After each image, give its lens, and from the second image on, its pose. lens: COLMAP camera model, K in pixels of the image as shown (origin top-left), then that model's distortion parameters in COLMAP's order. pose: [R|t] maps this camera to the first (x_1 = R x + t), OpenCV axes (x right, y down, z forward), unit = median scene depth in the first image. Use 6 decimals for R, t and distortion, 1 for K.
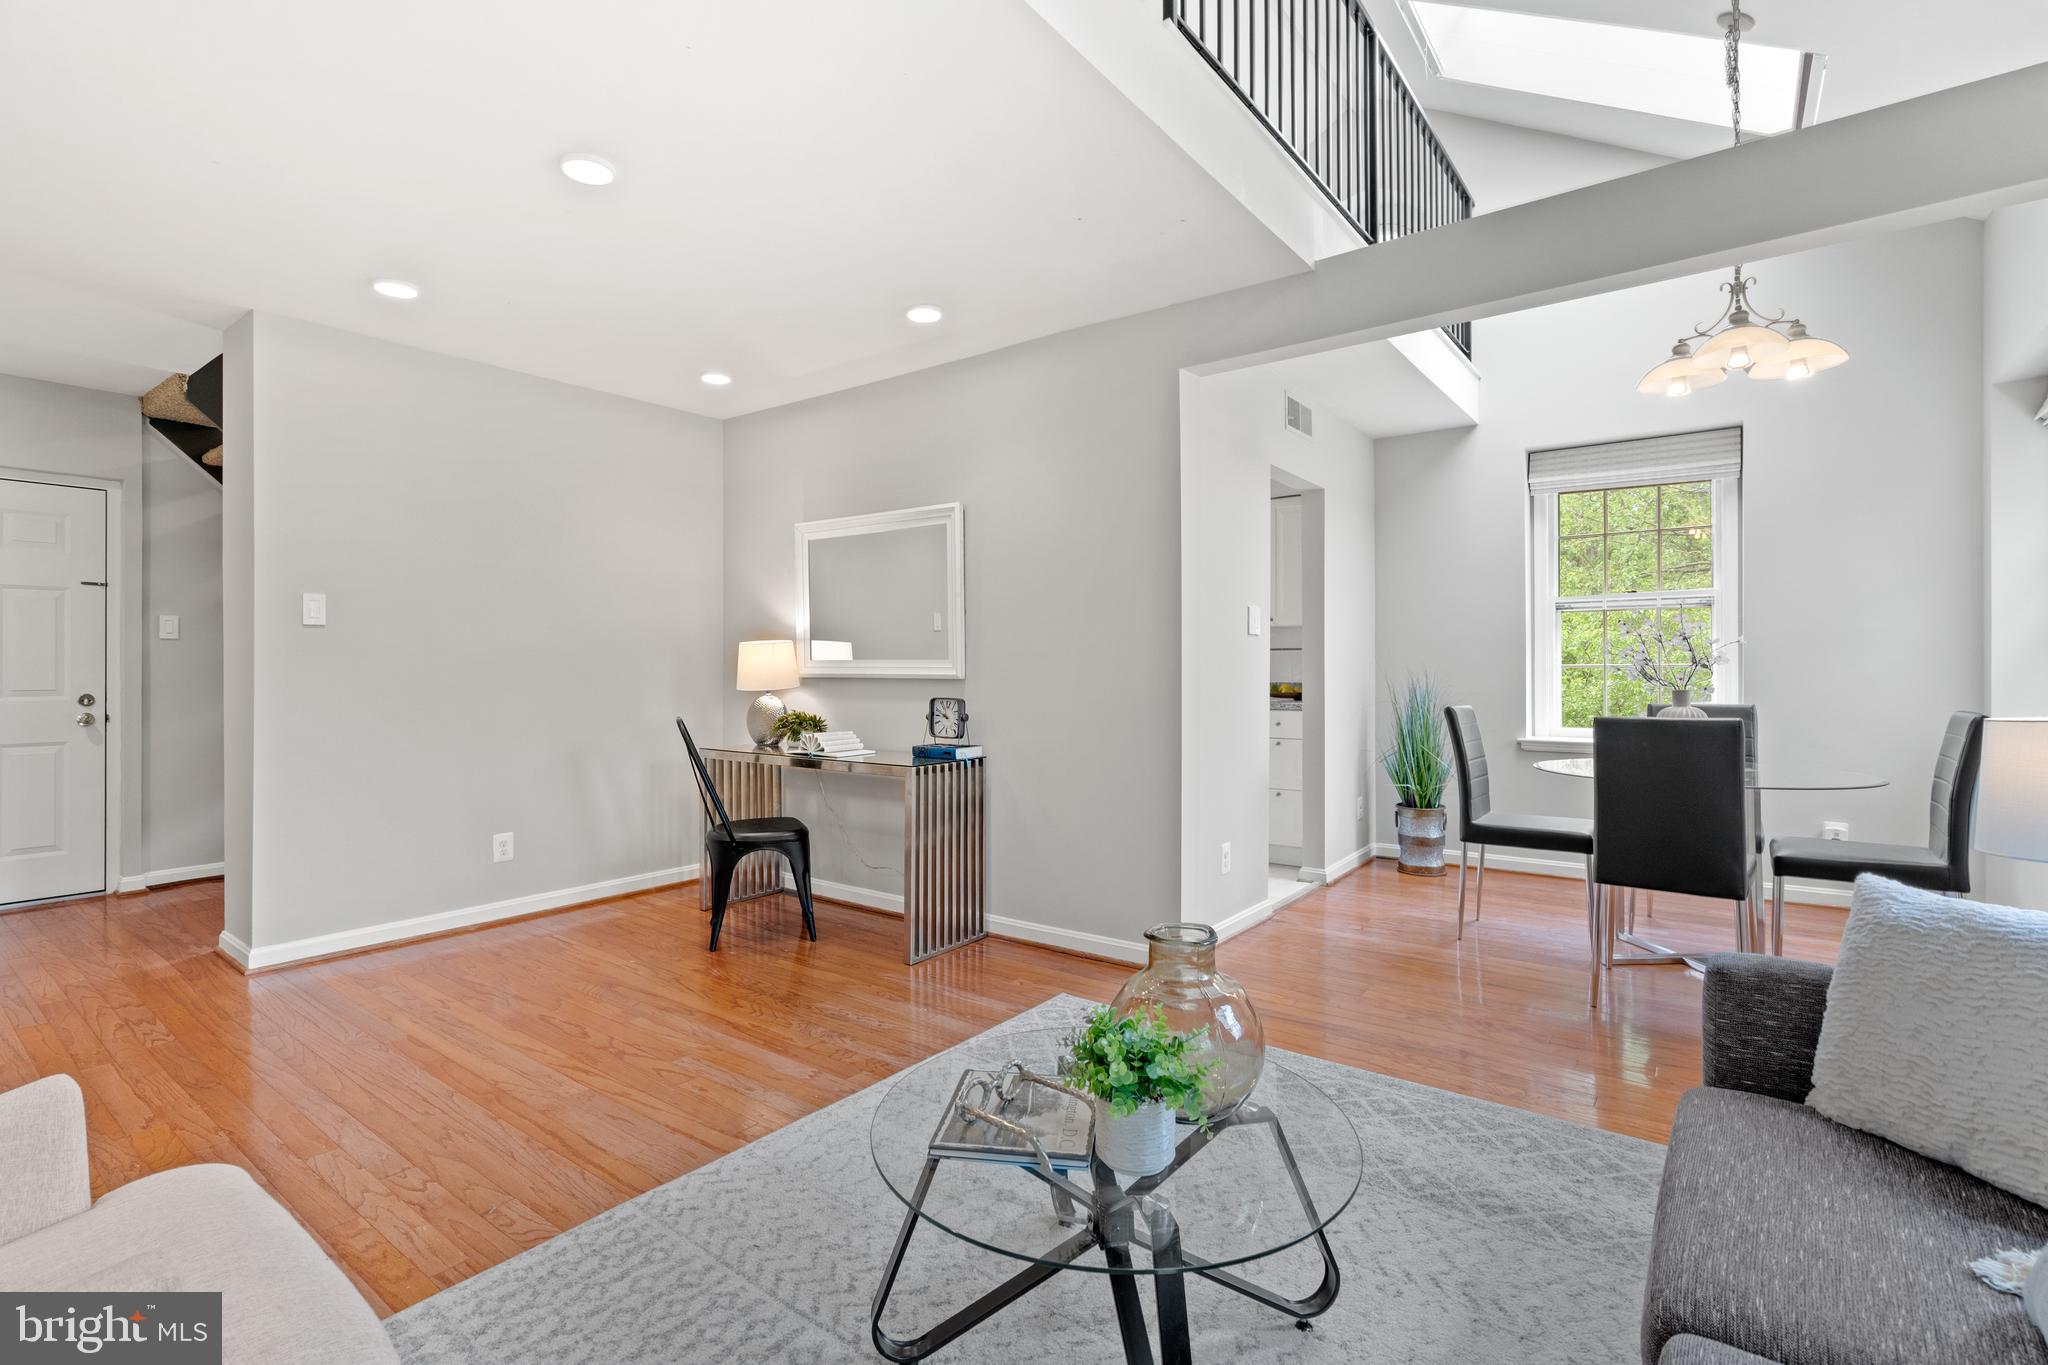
lens RADIAL K [[935.1, 0, 989.1], [0, 935.1, 661.8], [0, 0, 1]] dist [-0.003417, 0.001361]
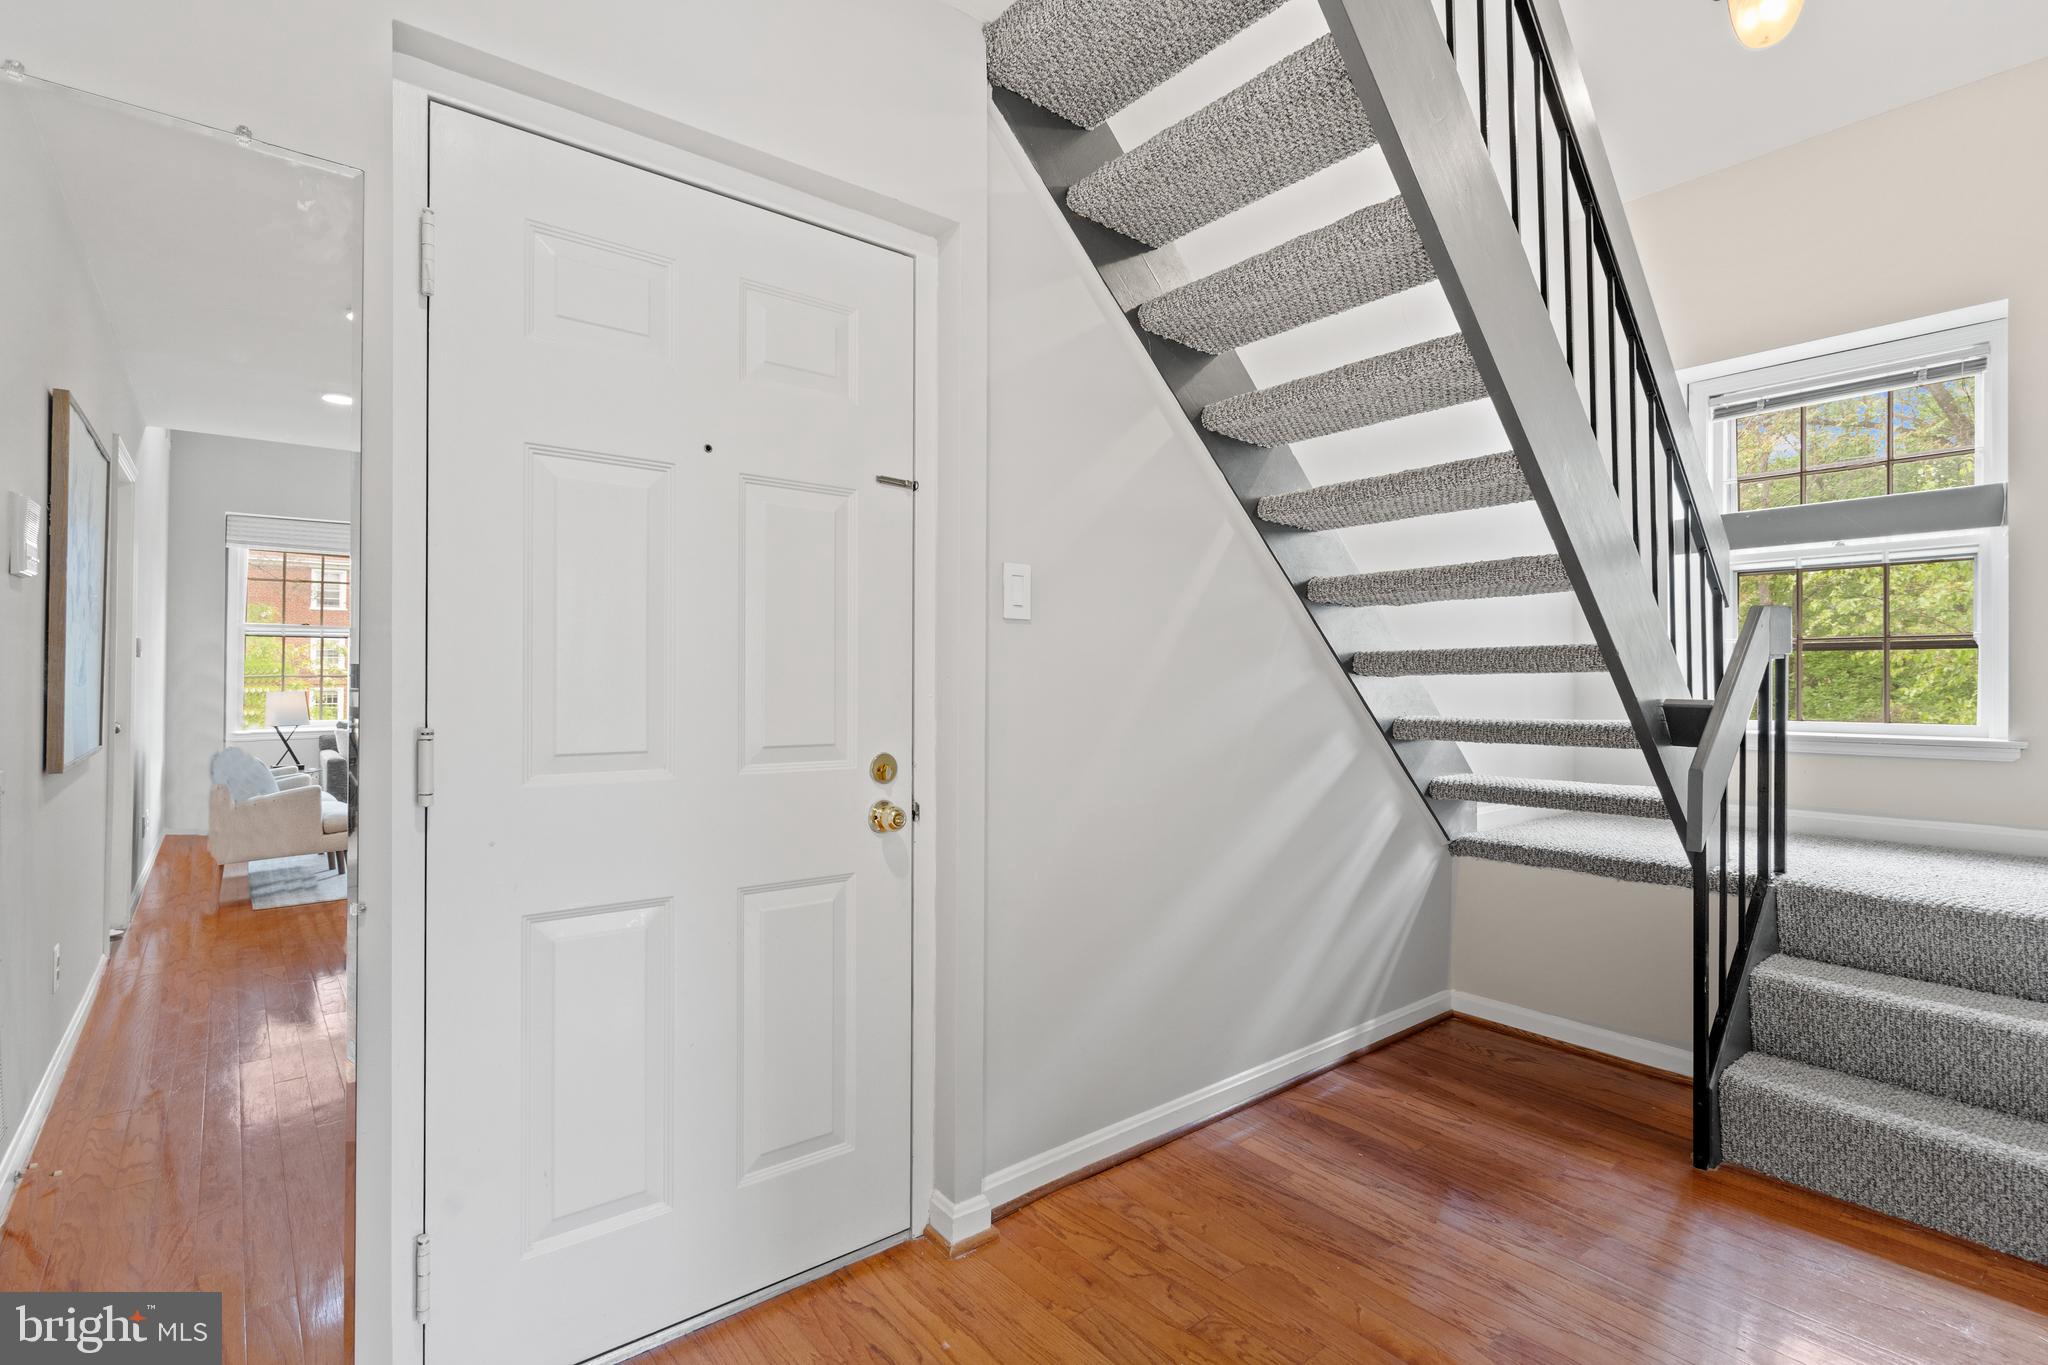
lens RADIAL K [[935.1, 0, 1006.3], [0, 935.1, 676.7], [0, 0, 1]] dist [-0.003417, 0.001361]
pose [[0.974025, 0.004805, -0.226389, -0.817646], [-0.004651, 0.999988, 0.001212, 0.000579], [0.226392, -0.000128, 0.974036, 0.611478]]
